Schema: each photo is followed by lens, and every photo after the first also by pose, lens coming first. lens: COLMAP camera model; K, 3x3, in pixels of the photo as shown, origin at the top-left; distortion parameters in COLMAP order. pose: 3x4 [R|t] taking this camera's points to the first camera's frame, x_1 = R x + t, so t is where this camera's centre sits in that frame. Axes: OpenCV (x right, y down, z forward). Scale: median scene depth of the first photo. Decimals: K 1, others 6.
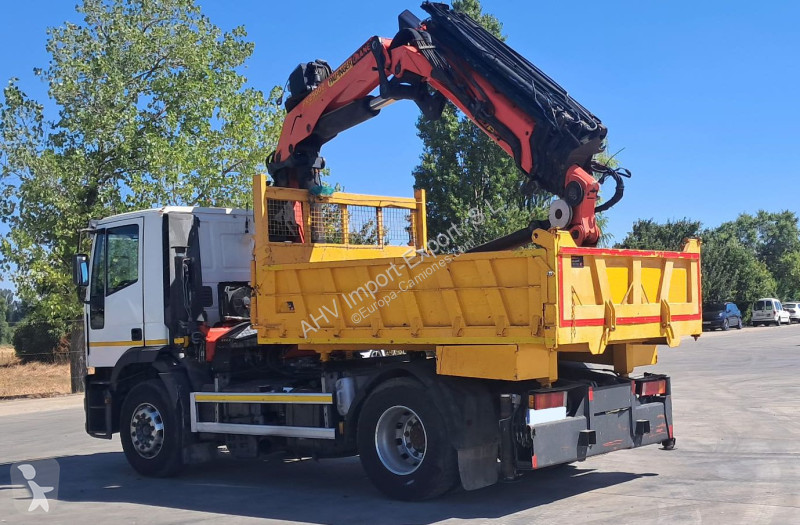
lens RADIAL K [[897.4, 0, 413.2], [0, 897.4, 259.7], [0, 0, 1]] dist [0.152081, 0.004709]
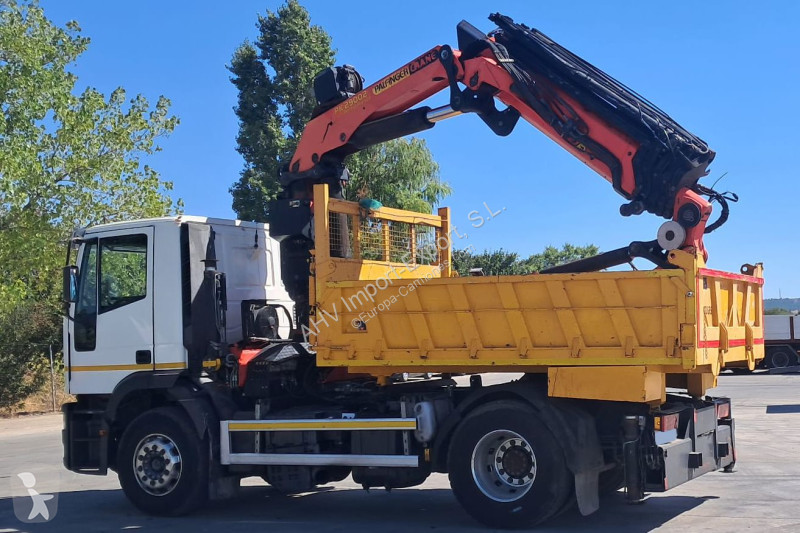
lens RADIAL K [[961.8, 0, 418.3], [0, 961.8, 269.7], [0, 0, 1]] dist [0.127847, -0.015434]
pose [[0.976724, 0.023663, 0.213189, -0.270592], [-0.019570, 0.999582, -0.021290, 0.012392], [-0.213604, 0.016623, 0.976779, 0.008606]]
